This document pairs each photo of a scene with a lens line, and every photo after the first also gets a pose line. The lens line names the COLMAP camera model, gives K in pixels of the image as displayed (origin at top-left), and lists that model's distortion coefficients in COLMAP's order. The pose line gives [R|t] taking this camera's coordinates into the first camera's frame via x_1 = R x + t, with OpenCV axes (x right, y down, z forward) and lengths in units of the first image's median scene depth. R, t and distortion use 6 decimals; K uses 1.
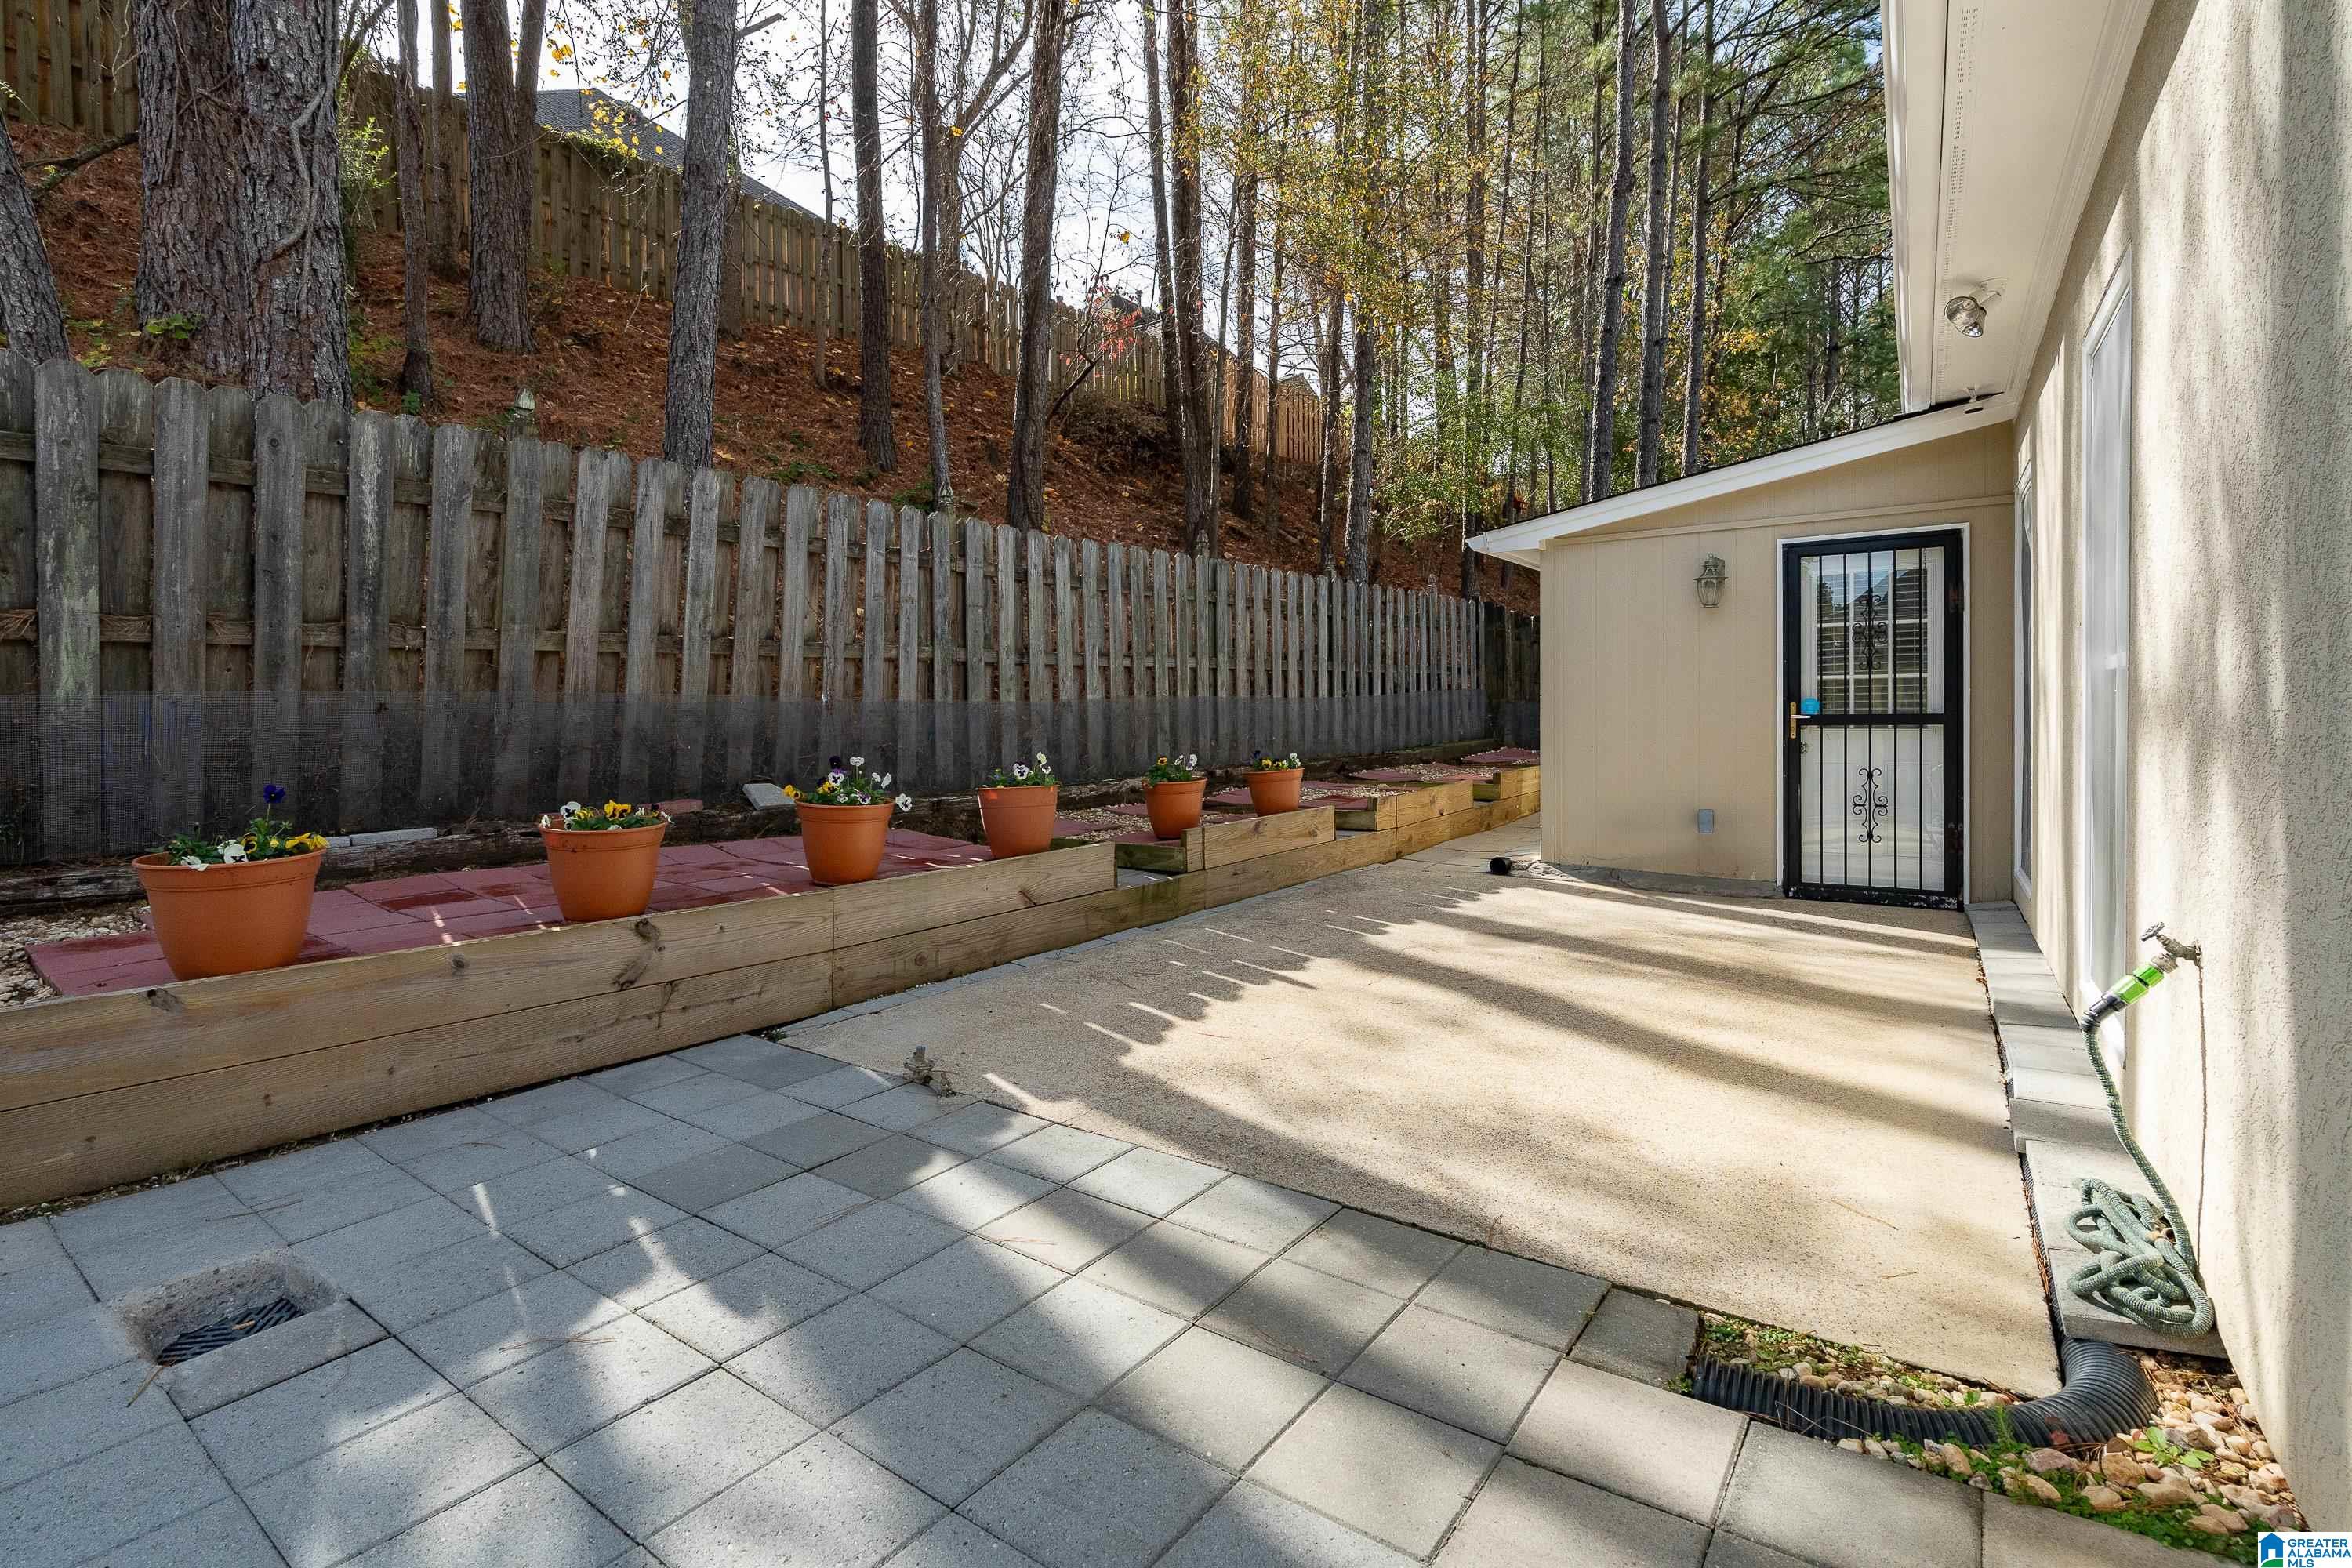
lens RADIAL K [[1090.5, 0, 1176.0], [0, 1090.5, 784.0], [0, 0, 1]] dist [-0.000630, -0.000085]
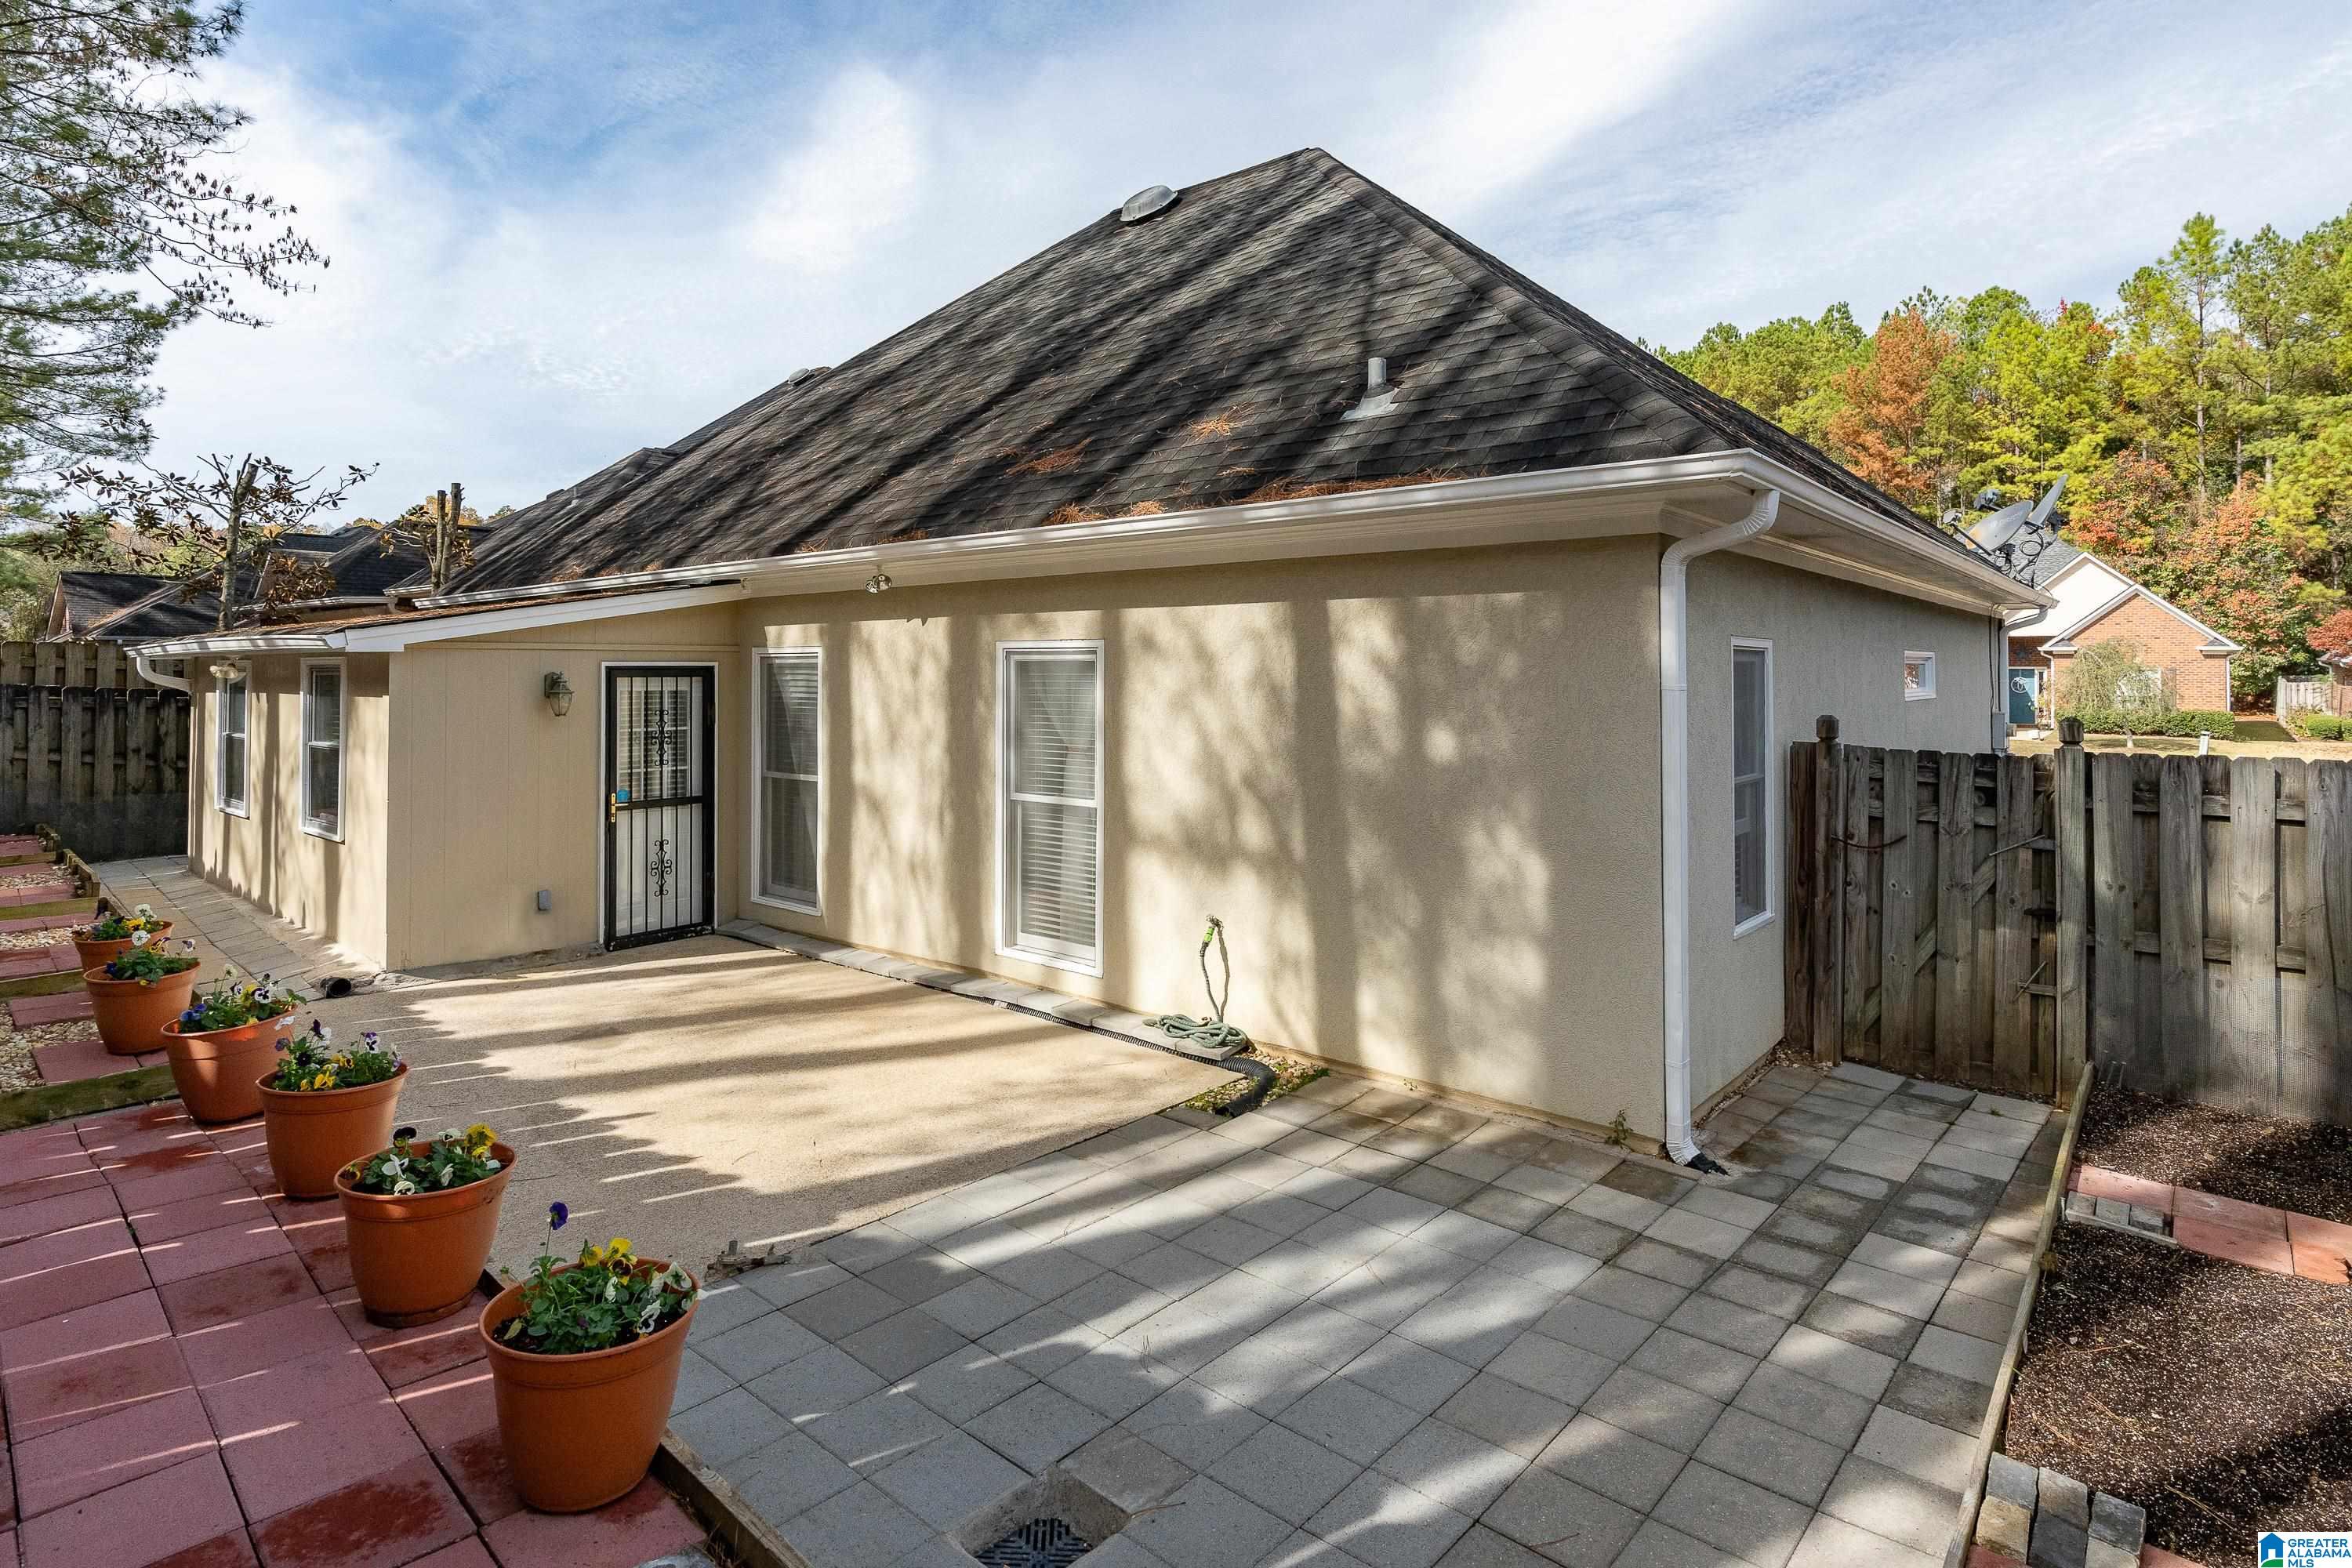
lens RADIAL K [[1225.1, 0, 1176.7], [0, 1225.1, 690.1], [0, 0, 1]] dist [0.000888, 0.000187]
pose [[0.087698, 0.006194, 0.996128, -0.805682], [0.054235, 0.998468, -0.010983, -0.149924], [-0.994670, 0.054988, 0.087228, 0.254233]]
